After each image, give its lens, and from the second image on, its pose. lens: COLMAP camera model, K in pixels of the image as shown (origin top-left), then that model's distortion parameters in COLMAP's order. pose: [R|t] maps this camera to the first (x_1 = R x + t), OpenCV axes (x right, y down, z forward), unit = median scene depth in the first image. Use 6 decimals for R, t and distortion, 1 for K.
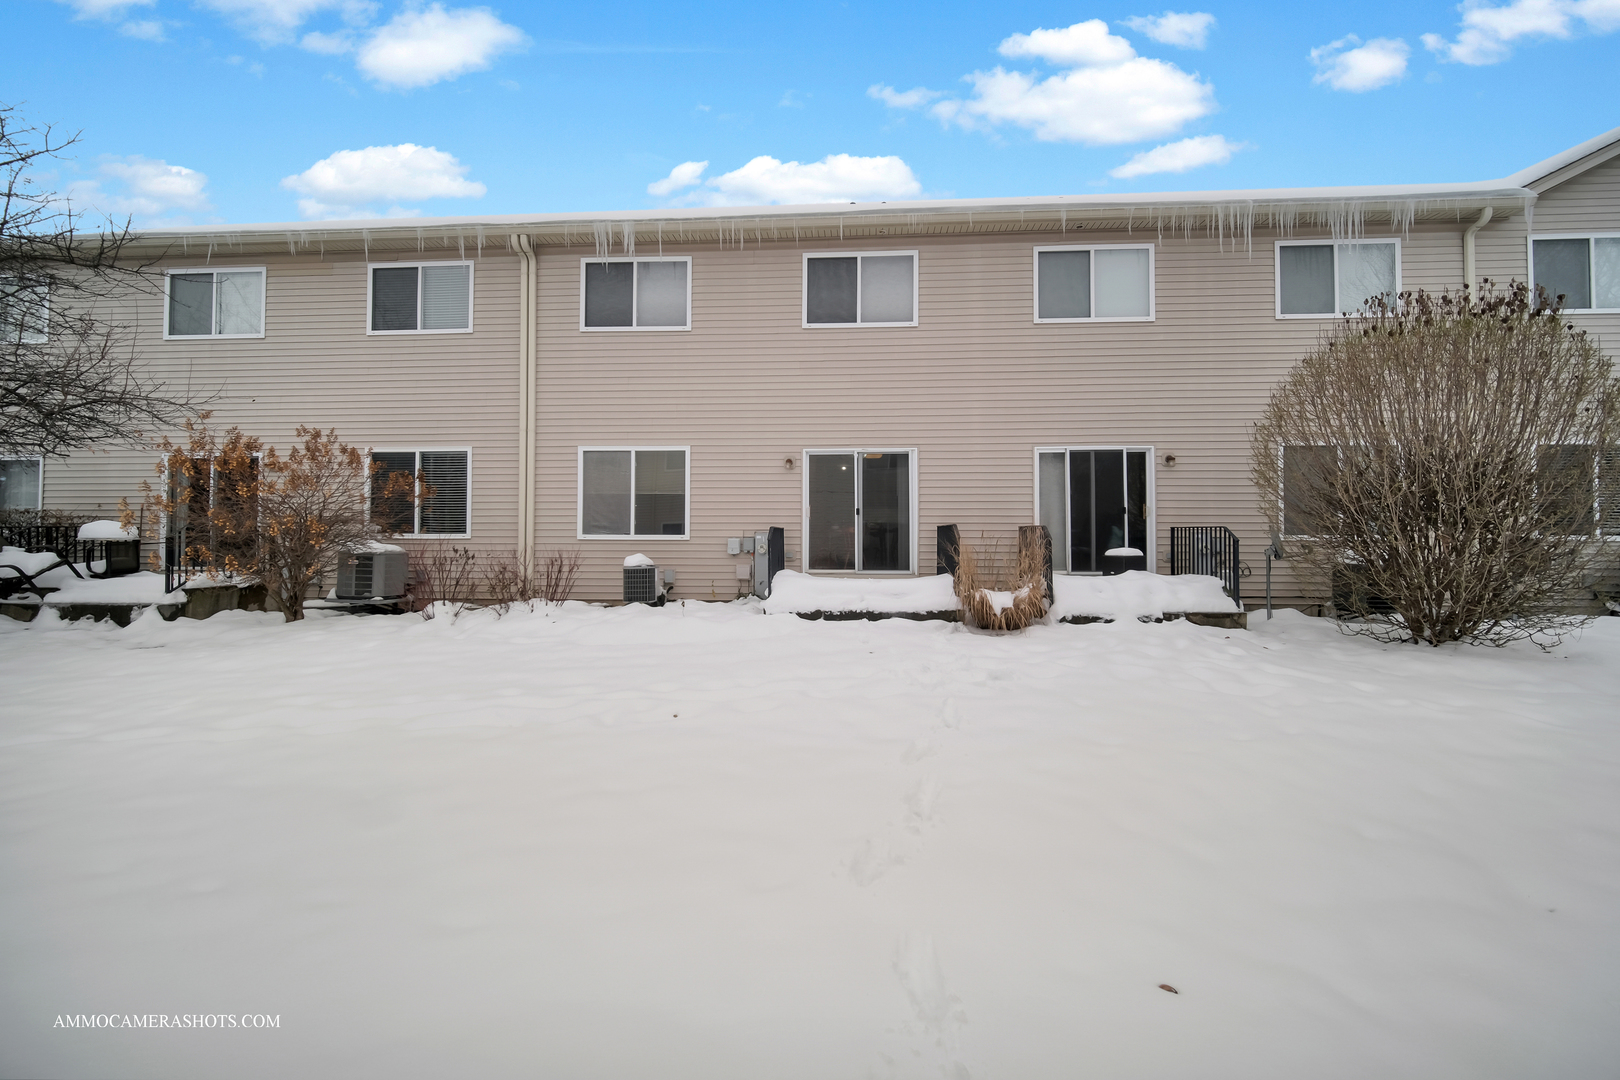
lens RADIAL K [[636.9, 0, 817.3], [0, 636.9, 531.0], [0, 0, 1]] dist [-0.000915, -0.000373]
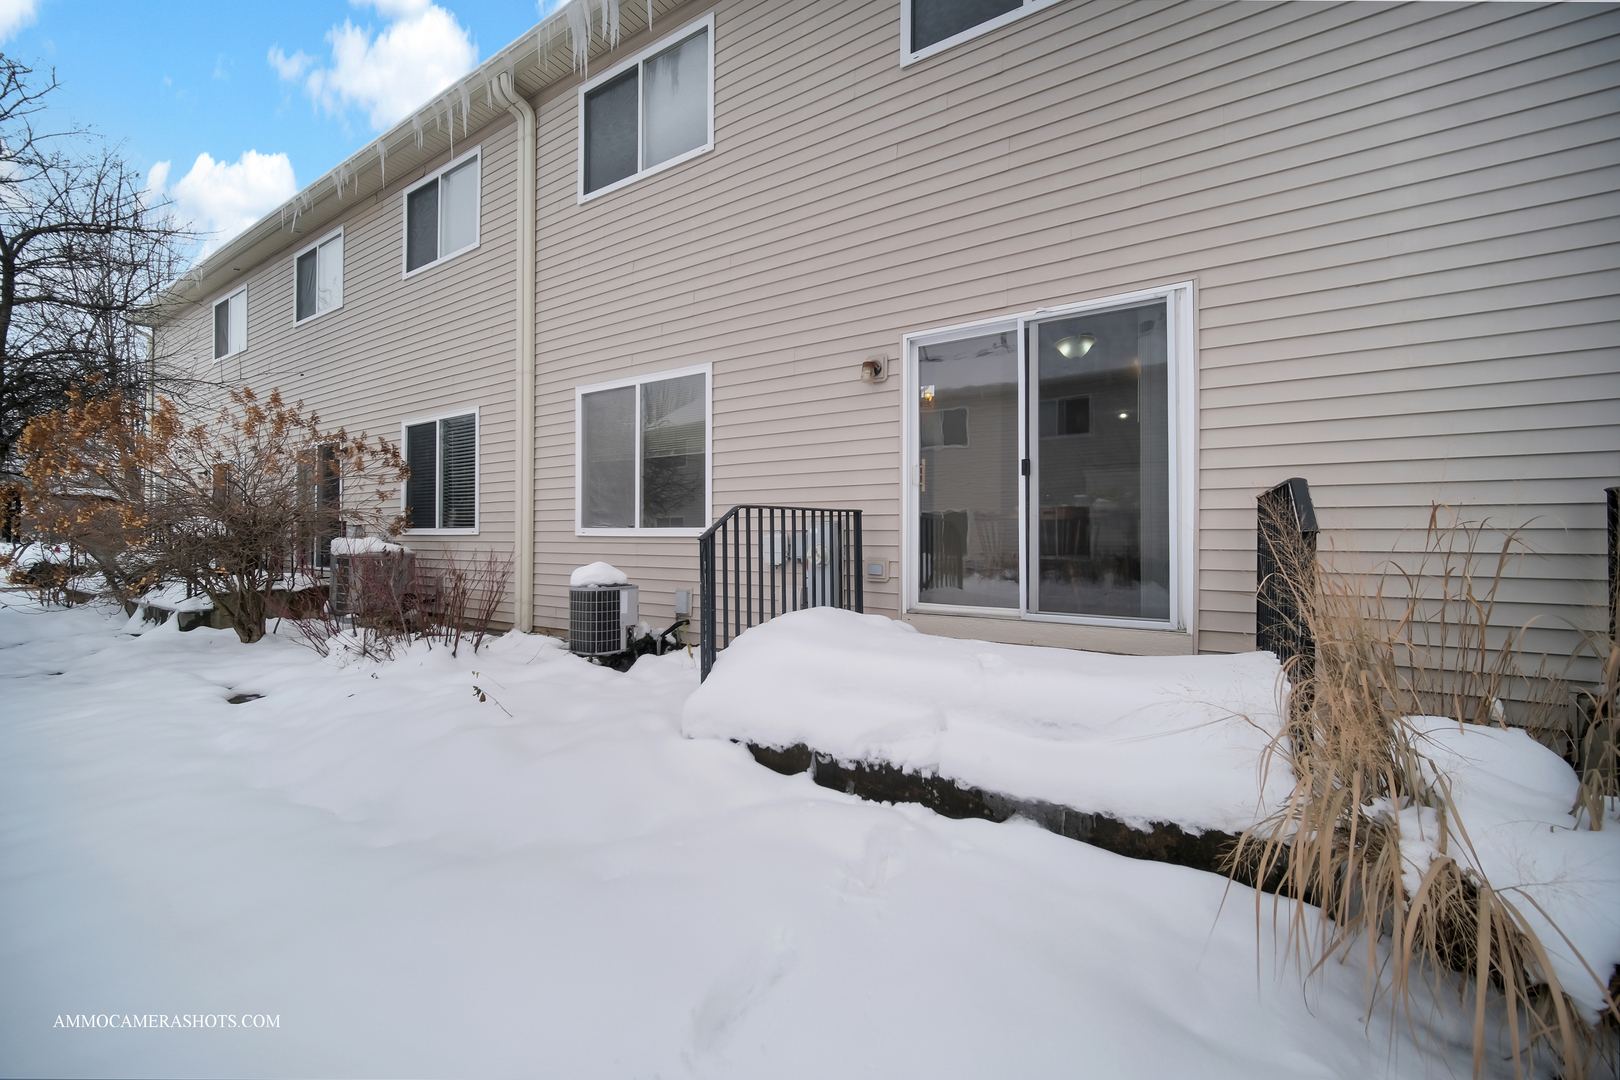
lens RADIAL K [[632.3, 0, 827.9], [0, 632.3, 530.8], [0, 0, 1]] dist [0.000768, -0.000060]
pose [[0.879097, -0.004632, -0.476620, 0.152907], [0.010232, 0.999906, 0.009155, 0.005404], [0.476532, -0.012924, 0.879062, 0.614983]]
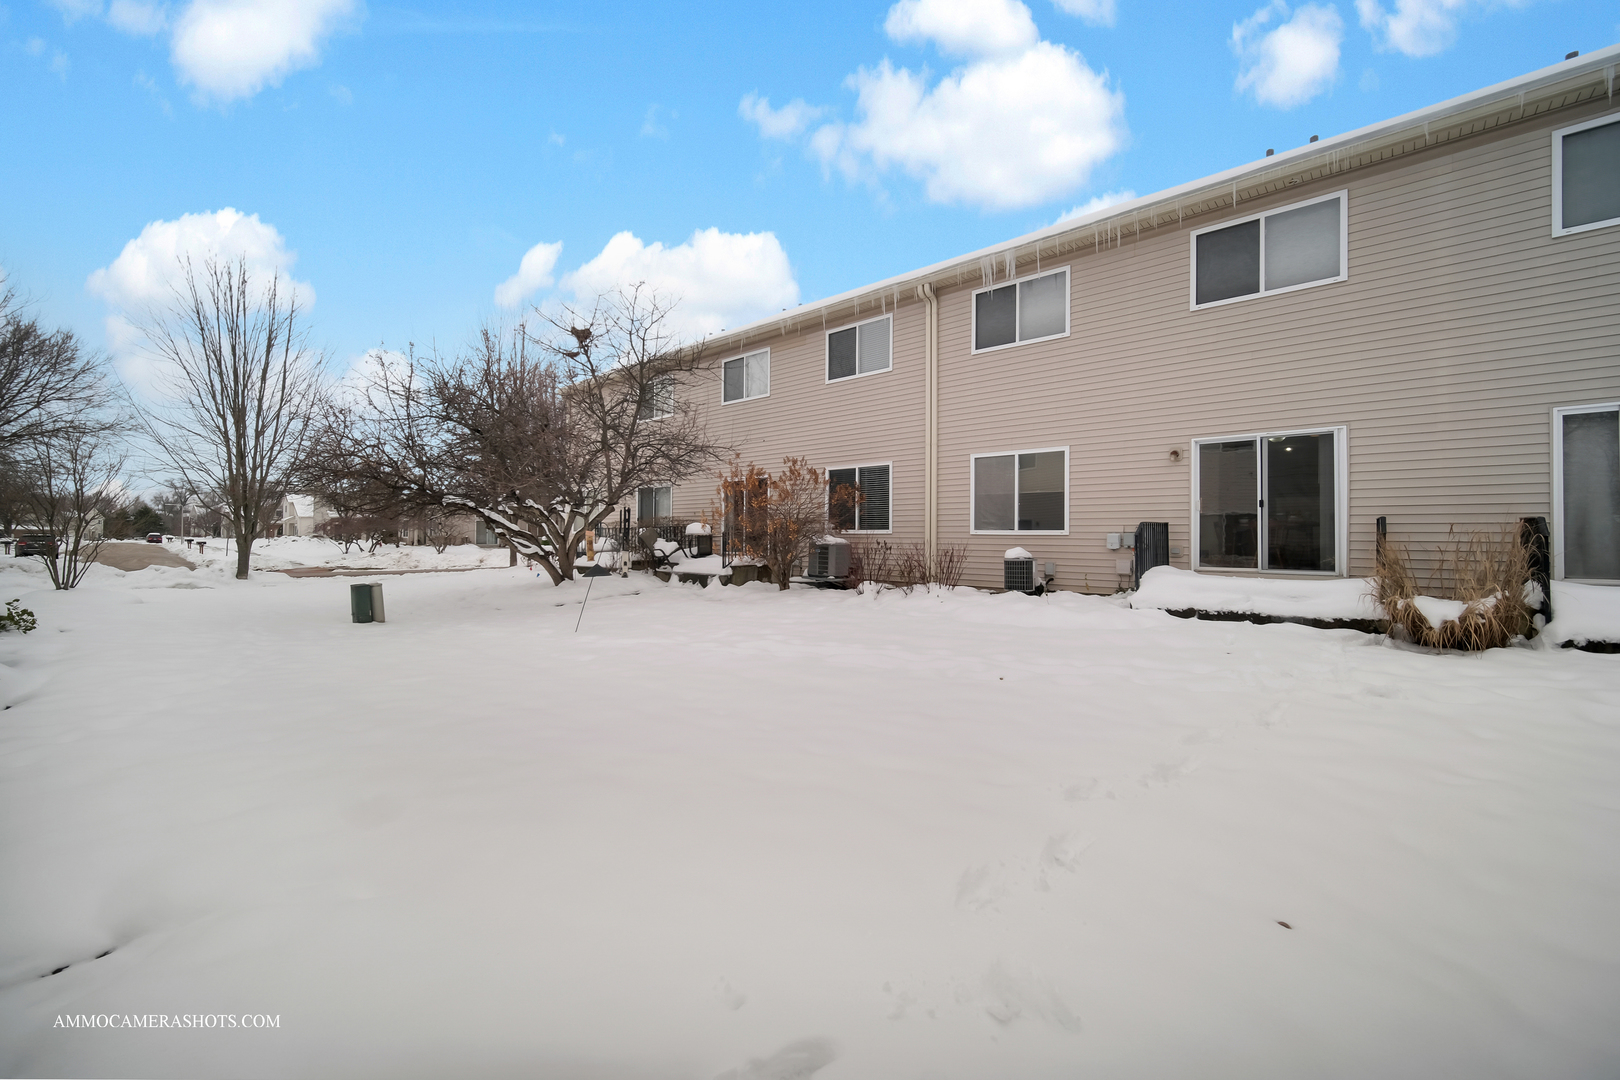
lens RADIAL K [[636.9, 0, 817.3], [0, 636.9, 531.0], [0, 0, 1]] dist [-0.000915, -0.000373]
pose [[0.787248, -0.002515, -0.616632, 0.130853], [0.009076, 0.999931, 0.007508, -0.004564], [0.616570, -0.011508, 0.787216, -0.096291]]
